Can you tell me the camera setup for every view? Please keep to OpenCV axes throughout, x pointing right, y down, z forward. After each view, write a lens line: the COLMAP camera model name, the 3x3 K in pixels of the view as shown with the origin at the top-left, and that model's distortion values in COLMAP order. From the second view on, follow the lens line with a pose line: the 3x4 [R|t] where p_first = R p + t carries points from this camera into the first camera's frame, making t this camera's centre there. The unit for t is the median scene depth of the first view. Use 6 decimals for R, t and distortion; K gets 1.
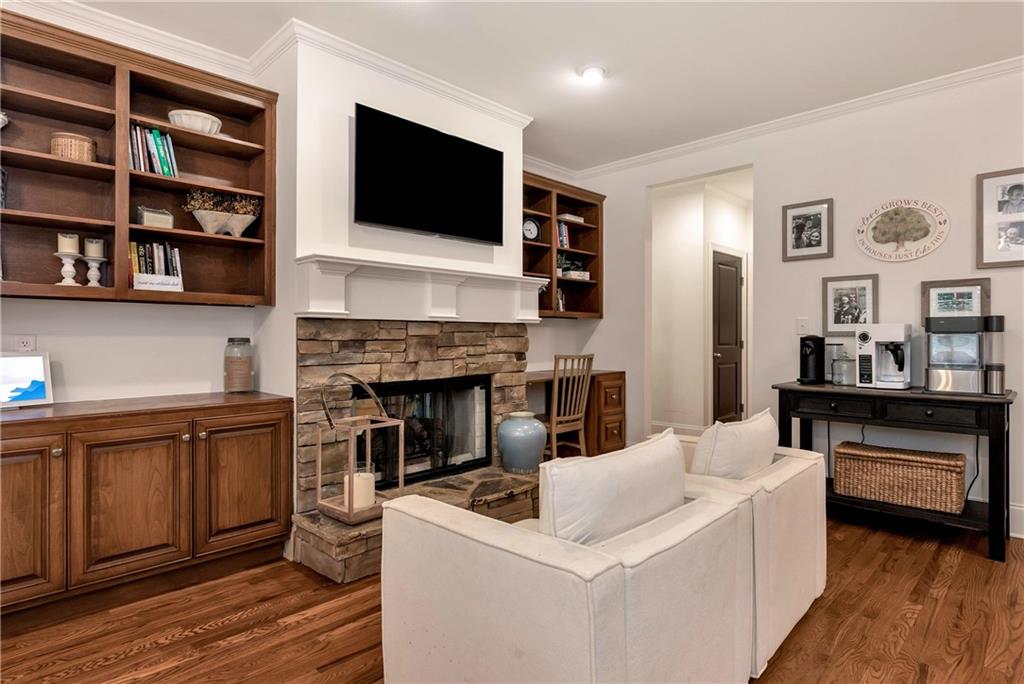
lens RADIAL K [[552.6, 0, 511.7], [0, 552.6, 332.7], [0, 0, 1]] dist [-0.002708, -0.000771]
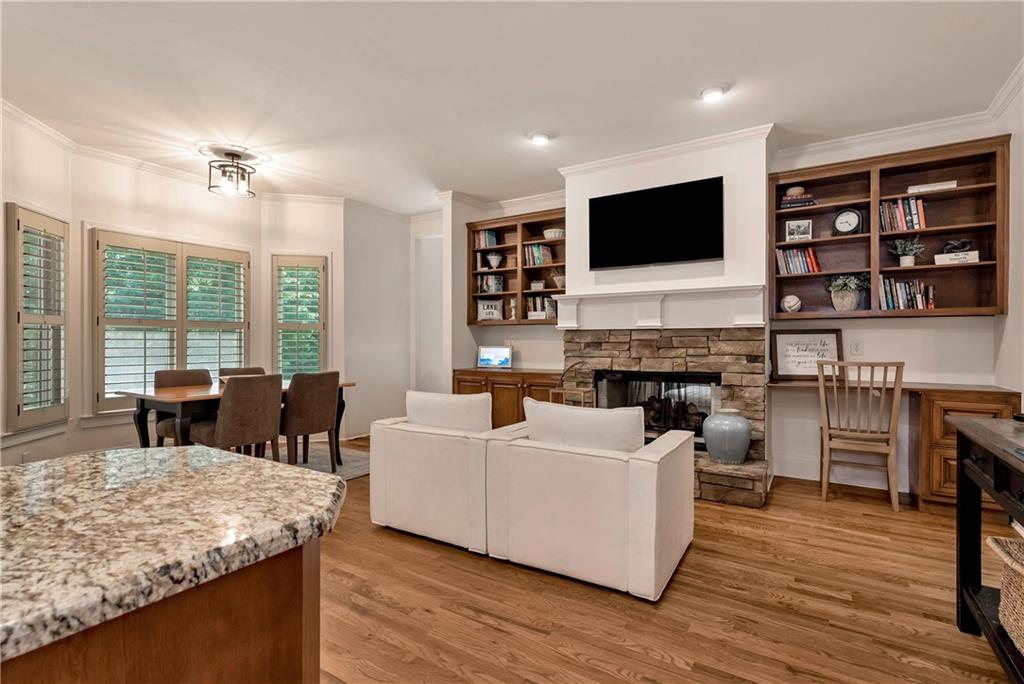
lens RADIAL K [[492.0, 0, 516.6], [0, 492.0, 339.7], [0, 0, 1]] dist [0.004285, 0.000640]
pose [[0.207862, -0.002250, -0.978156, 1.032484], [0.005852, 0.999982, -0.001057, 0.005298], [0.978141, -0.005505, 0.207871, 0.442287]]
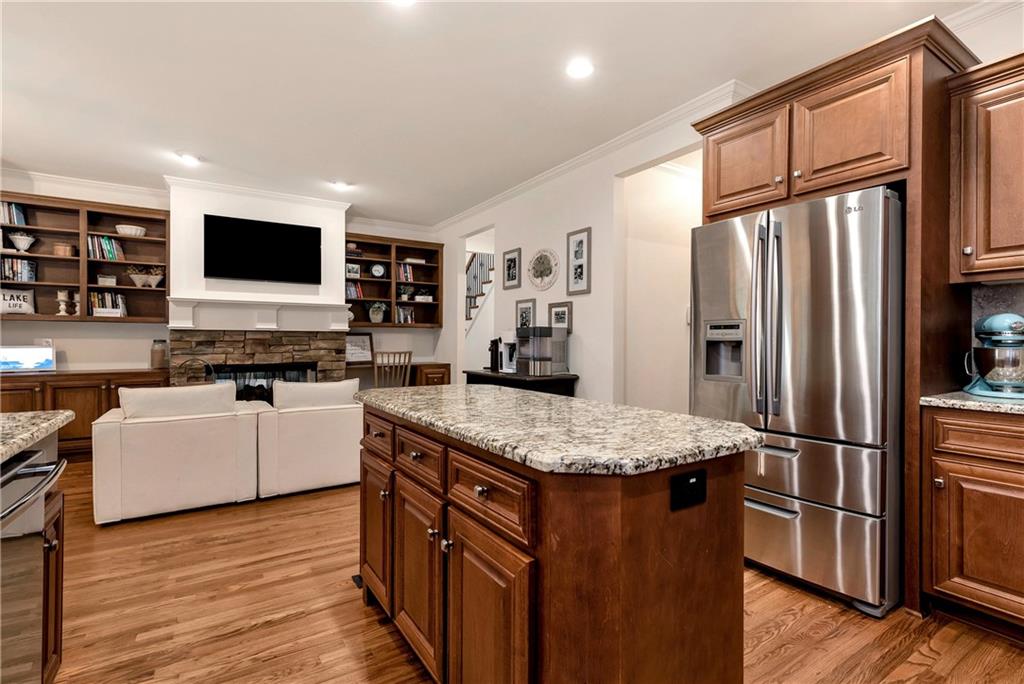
lens RADIAL K [[481.1, 0, 512.0], [0, 481.1, 342.0], [0, 0, 1]] dist [0.003304, 0.000819]
pose [[0.974993, 0.002818, -0.222216, 1.016691], [-0.000724, 0.999955, 0.009502, 0.000026], [0.222232, -0.009103, 0.974951, -0.335904]]
